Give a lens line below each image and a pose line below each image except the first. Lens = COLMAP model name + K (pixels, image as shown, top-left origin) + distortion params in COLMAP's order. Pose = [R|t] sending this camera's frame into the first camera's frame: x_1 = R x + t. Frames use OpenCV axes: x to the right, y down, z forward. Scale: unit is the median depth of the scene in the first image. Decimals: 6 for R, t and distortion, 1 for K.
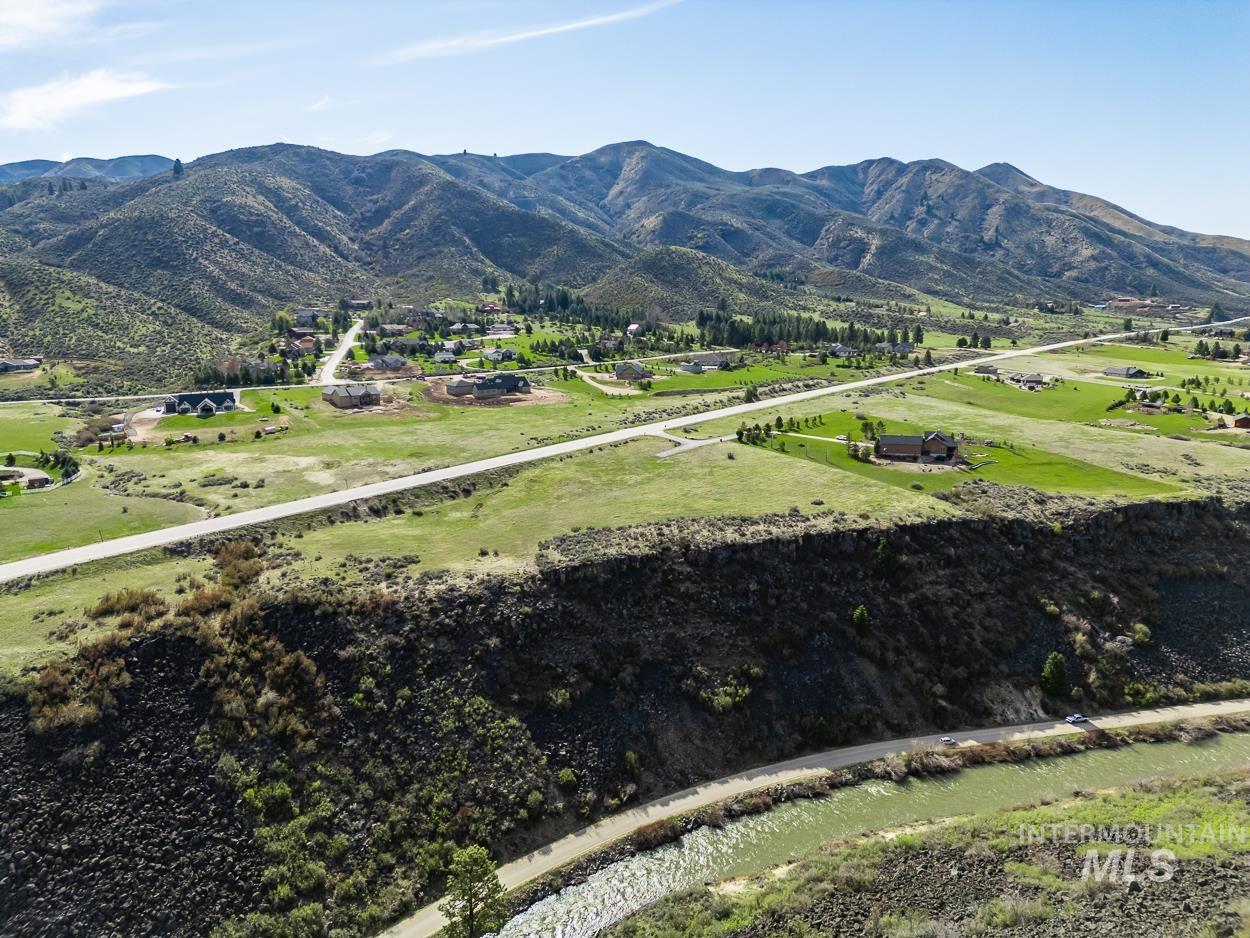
lens RADIAL K [[871.0, 0, 624.2], [0, 871.0, 477.1], [0, 0, 1]] dist [0.076539, -0.068545]
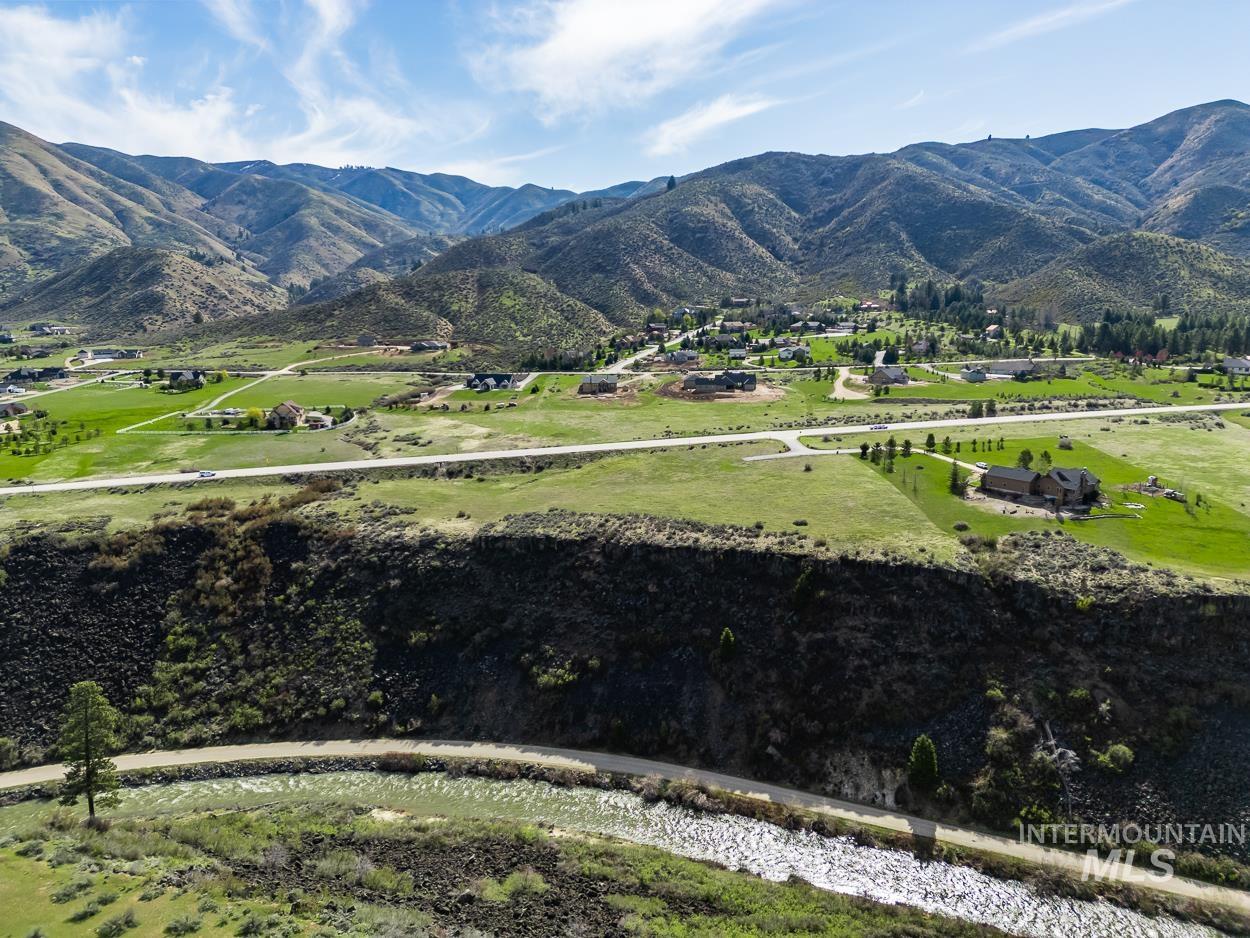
lens RADIAL K [[871.0, 0, 623.9], [0, 871.0, 472.0], [0, 0, 1]] dist [0.076539, -0.068545]
pose [[0.812972, 0.120688, -0.569658, 0.366669], [-0.120693, 0.991966, 0.037914, -0.022978], [0.569657, 0.037931, 0.821007, 0.079819]]
